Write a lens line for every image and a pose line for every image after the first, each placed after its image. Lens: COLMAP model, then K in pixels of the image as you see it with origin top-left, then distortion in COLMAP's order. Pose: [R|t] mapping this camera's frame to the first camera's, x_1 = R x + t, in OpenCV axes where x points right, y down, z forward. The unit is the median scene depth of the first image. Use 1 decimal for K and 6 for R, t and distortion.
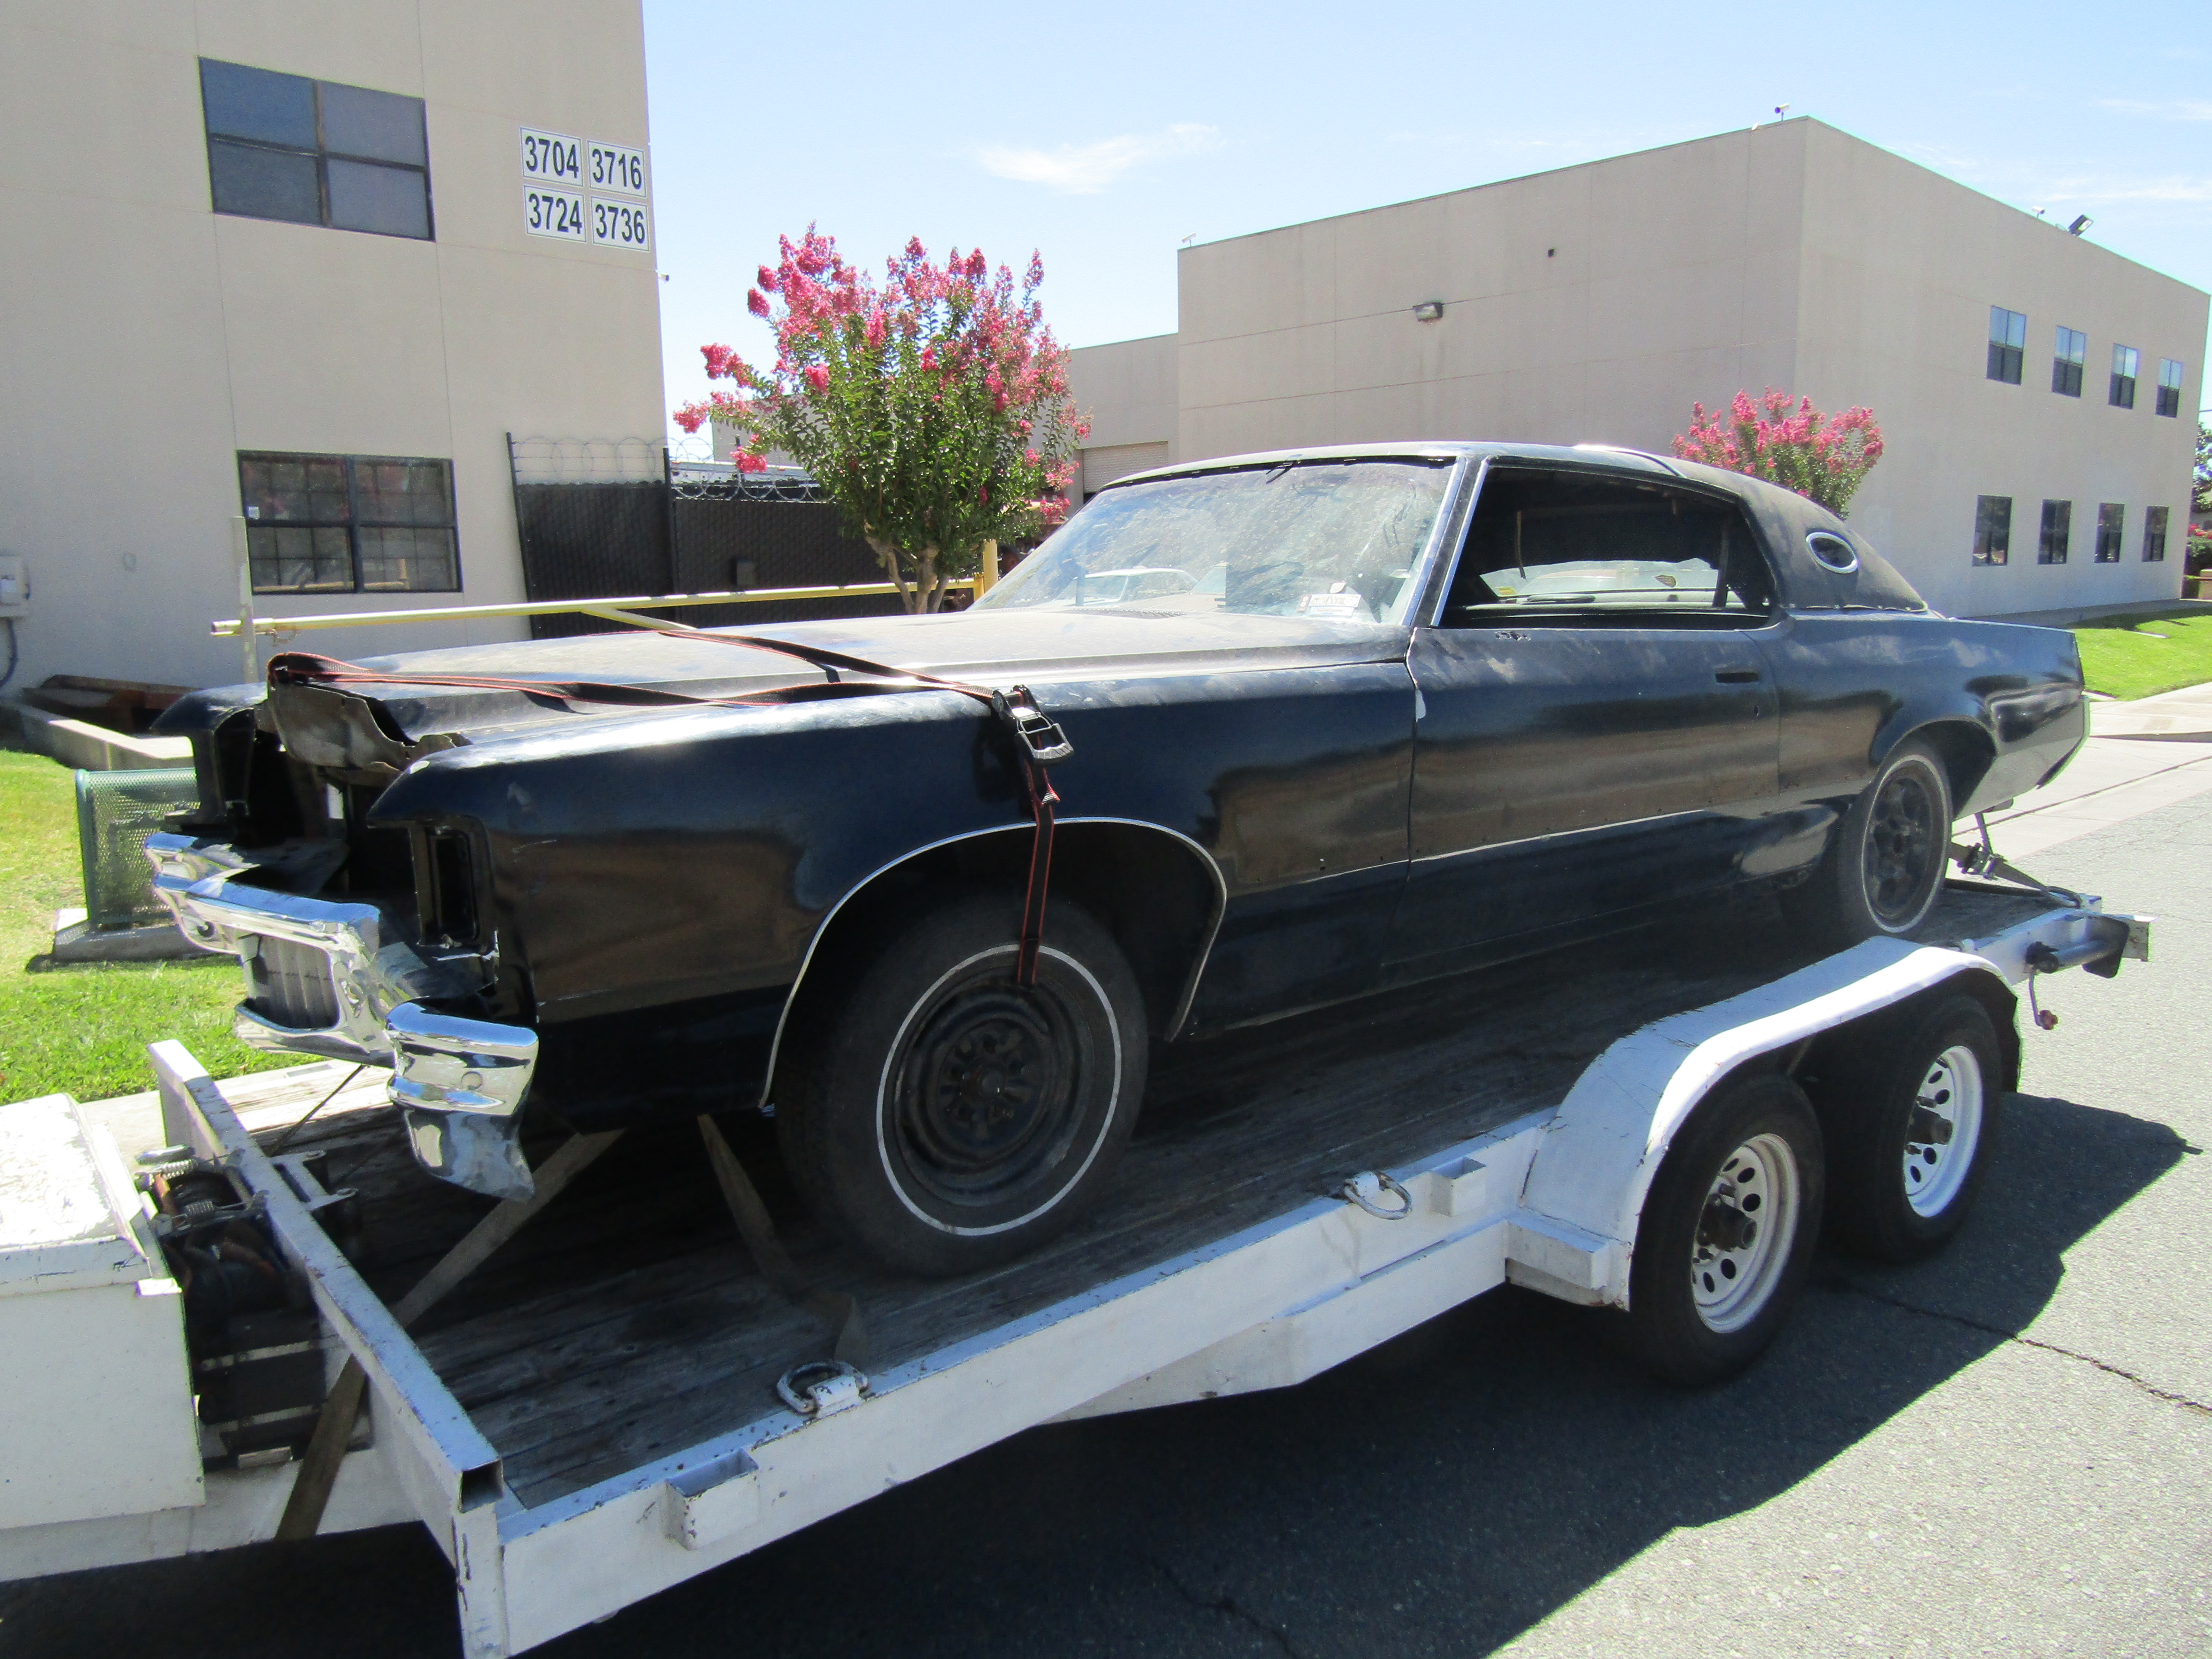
lens RADIAL K [[1547.0, 0, 1097.2], [0, 1547.0, 831.5], [0, 0, 1]] dist [-0.001859, -0.001460]
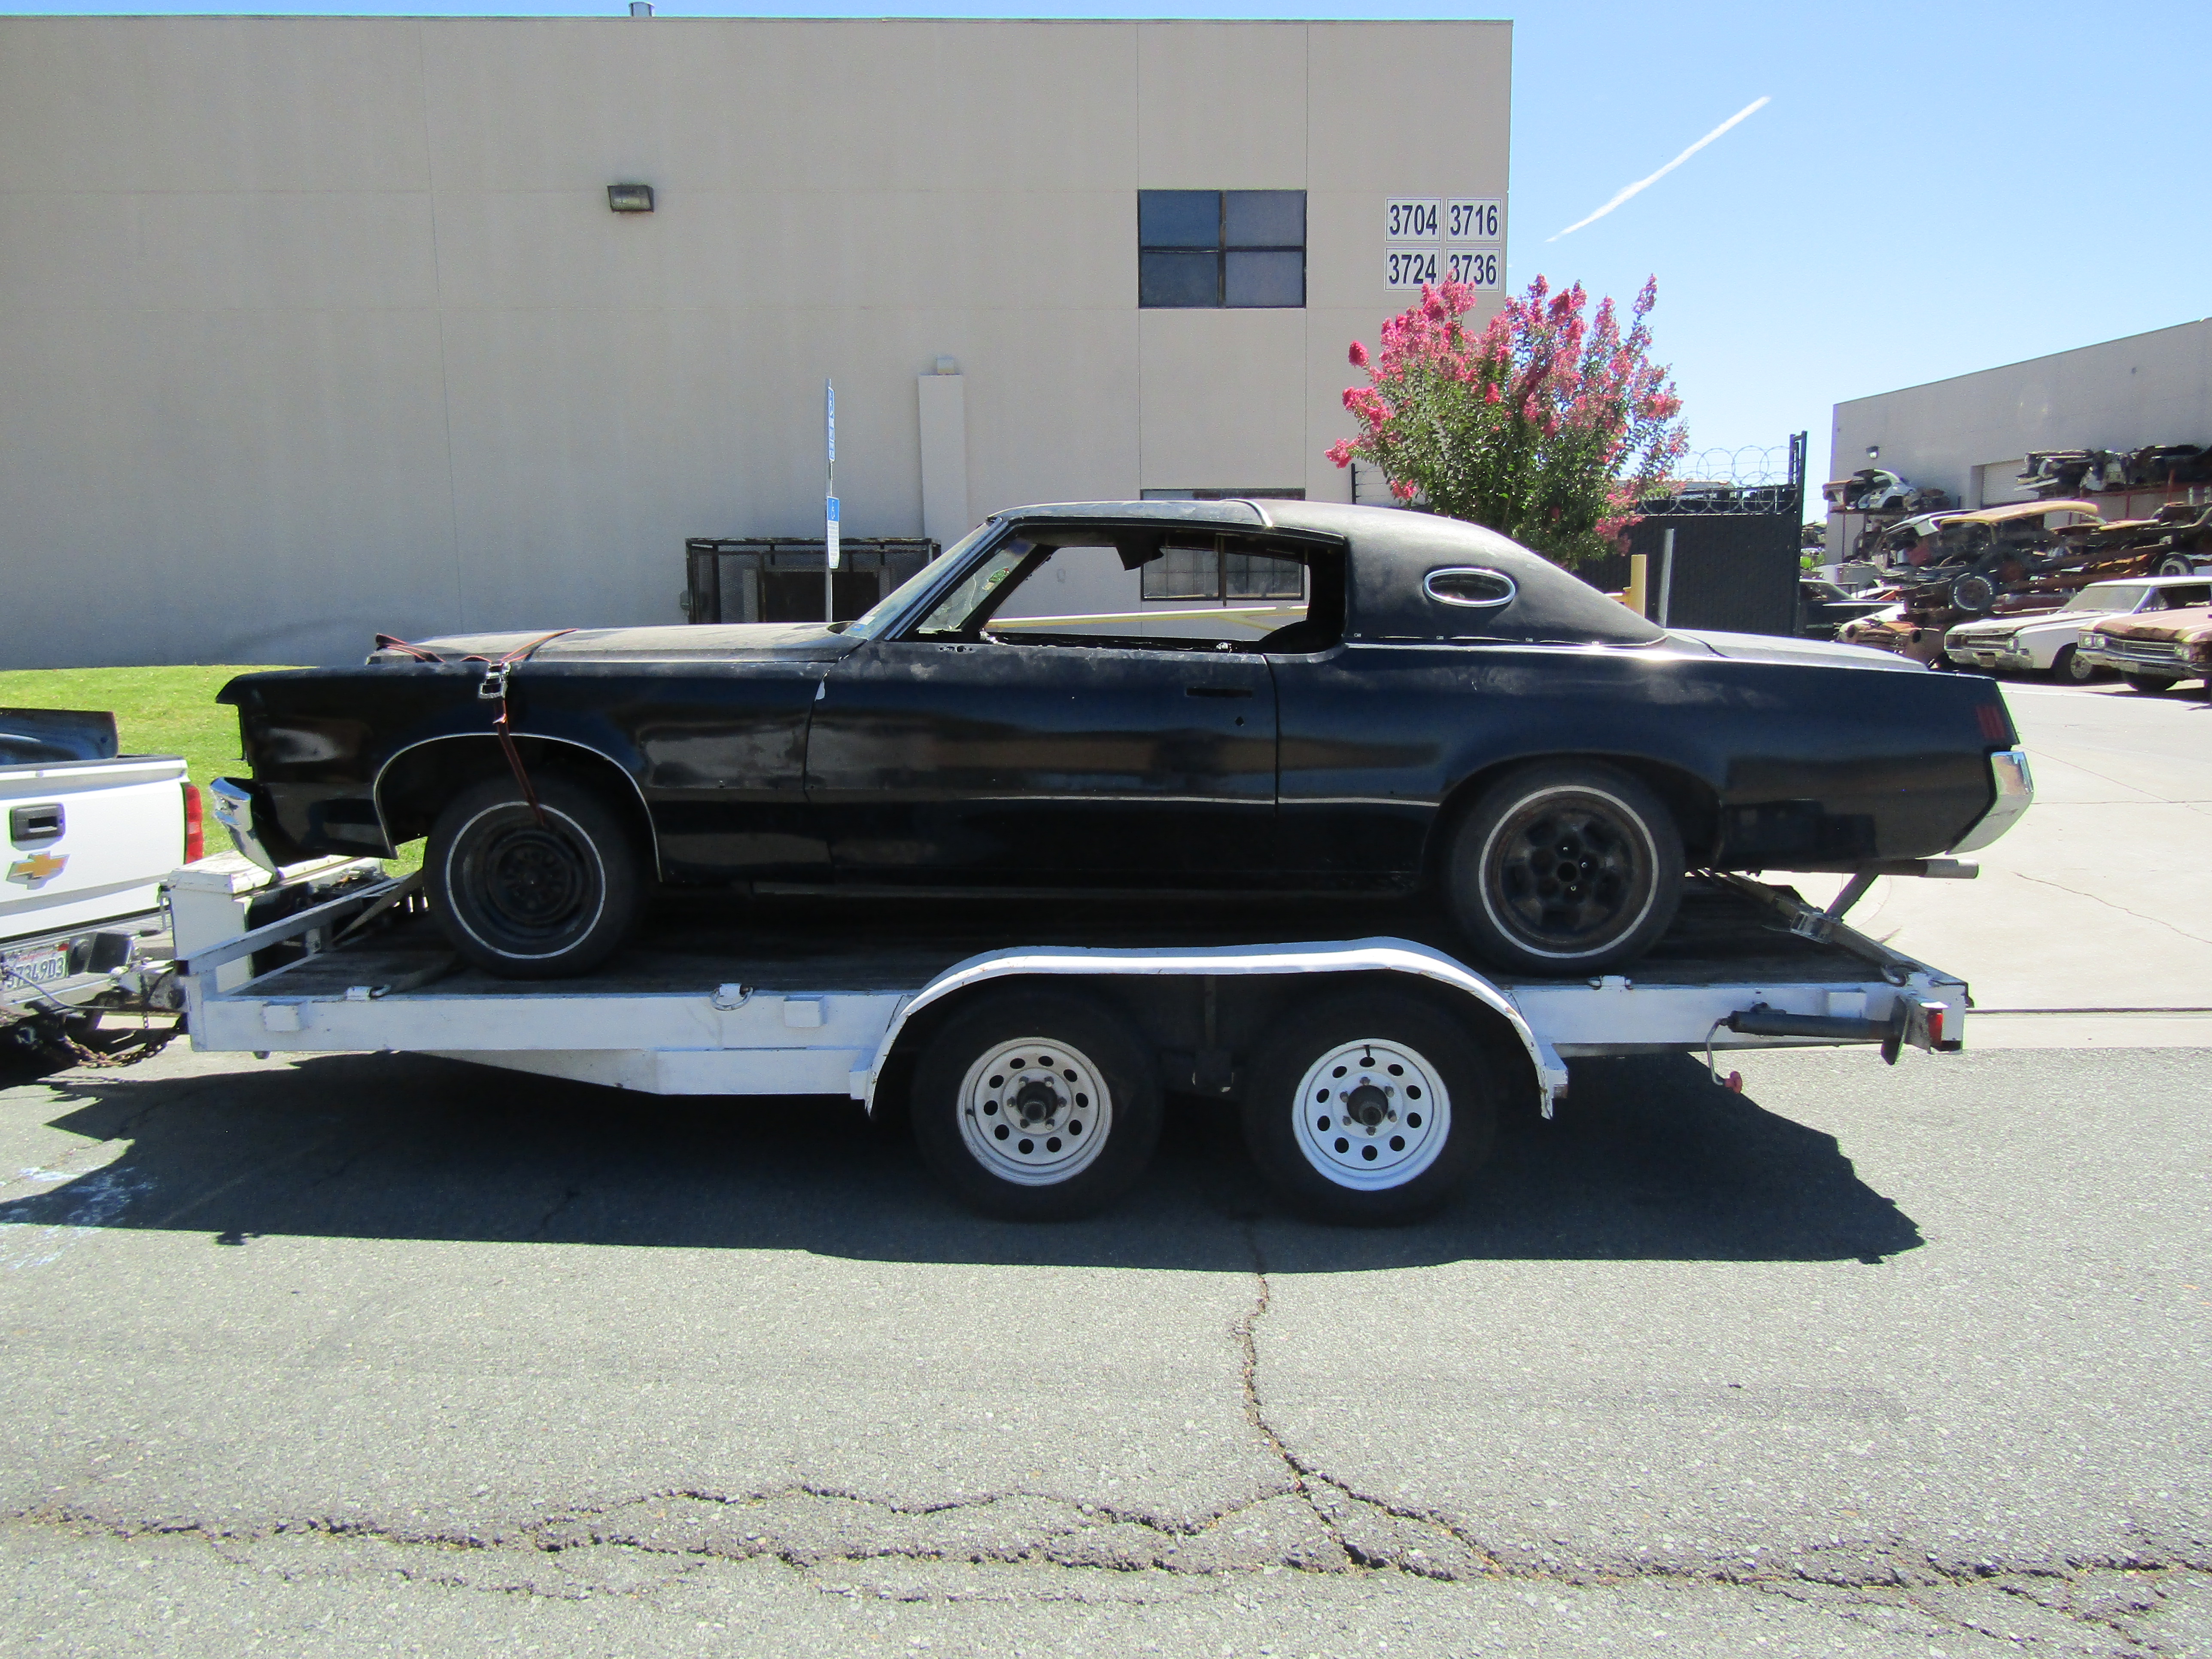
lens RADIAL K [[1547.0, 0, 1098.4], [0, 1547.0, 834.8], [0, 0, 1]] dist [-0.001859, -0.001460]
pose [[0.750178, 0.113079, -0.651495, 0.290943], [-0.114589, 0.992594, 0.040337, -0.007077], [0.651231, 0.044394, 0.757580, 0.008364]]
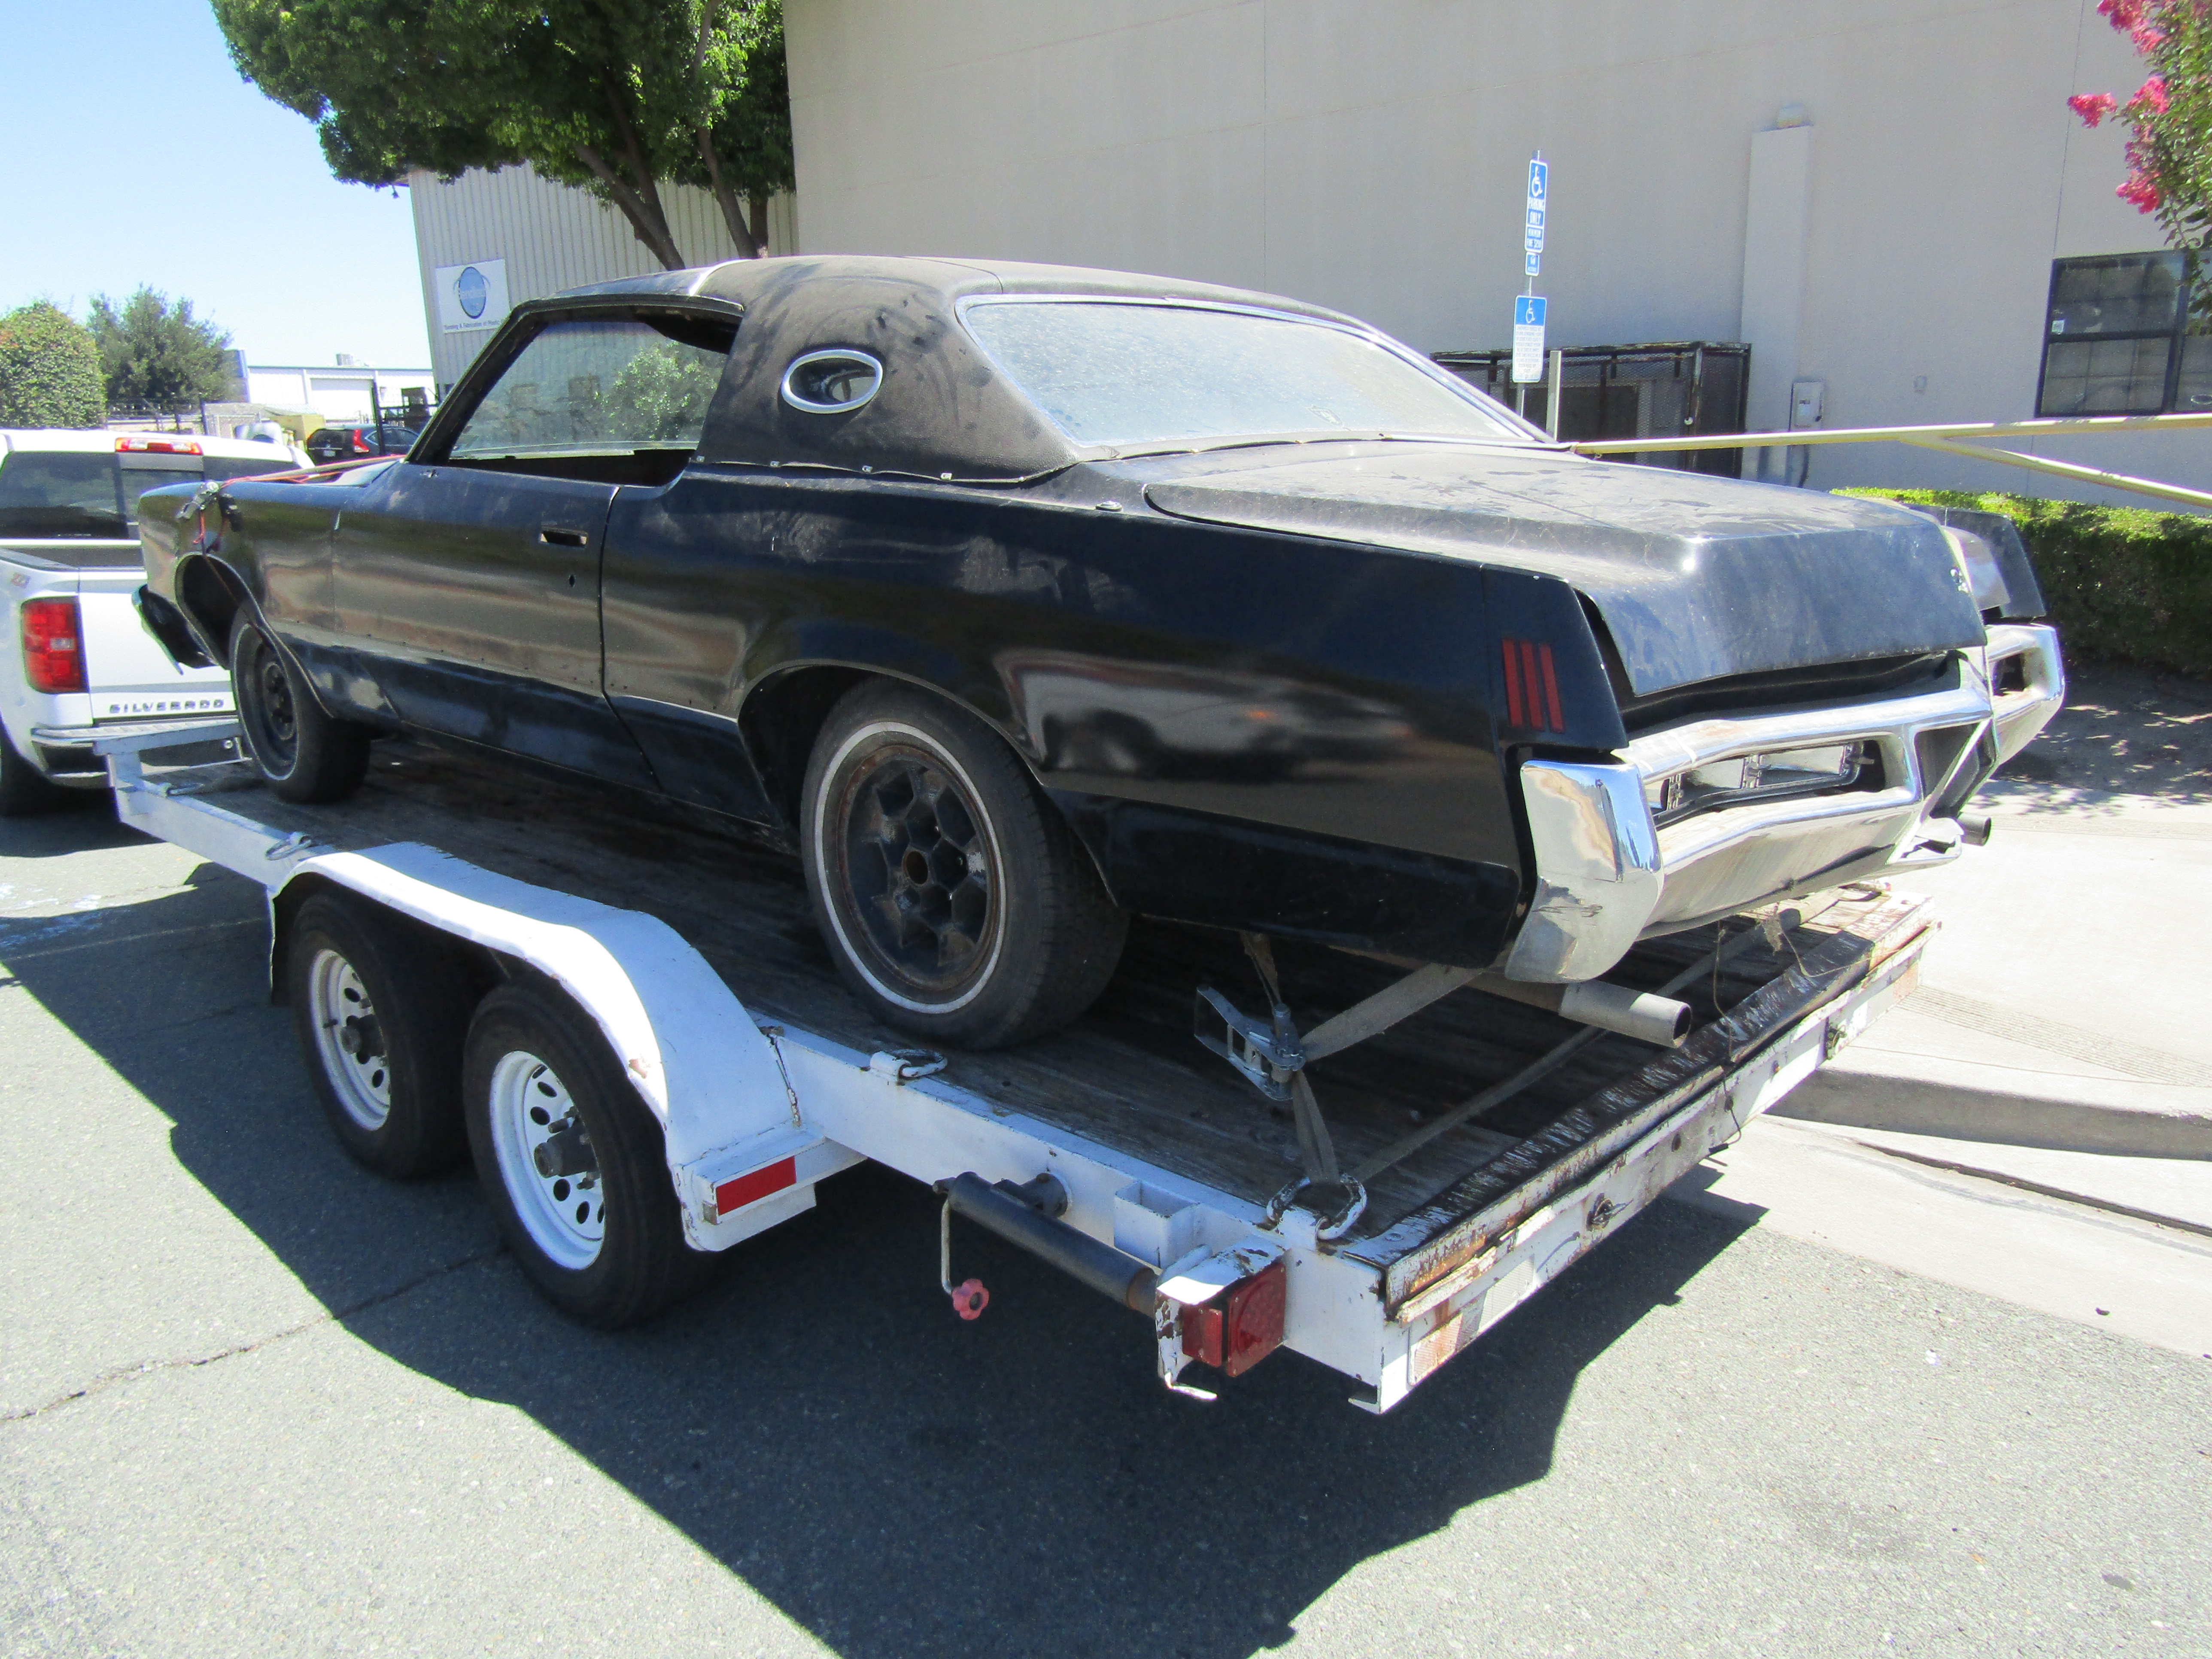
lens RADIAL K [[1547.0, 0, 1084.2], [0, 1547.0, 824.9], [0, 0, 1]] dist [-0.001859, -0.001460]
pose [[0.153756, 0.260825, -0.953063, 0.338130], [-0.154362, 0.959031, 0.237555, -0.050066], [0.975977, 0.110591, 0.187719, 0.291637]]
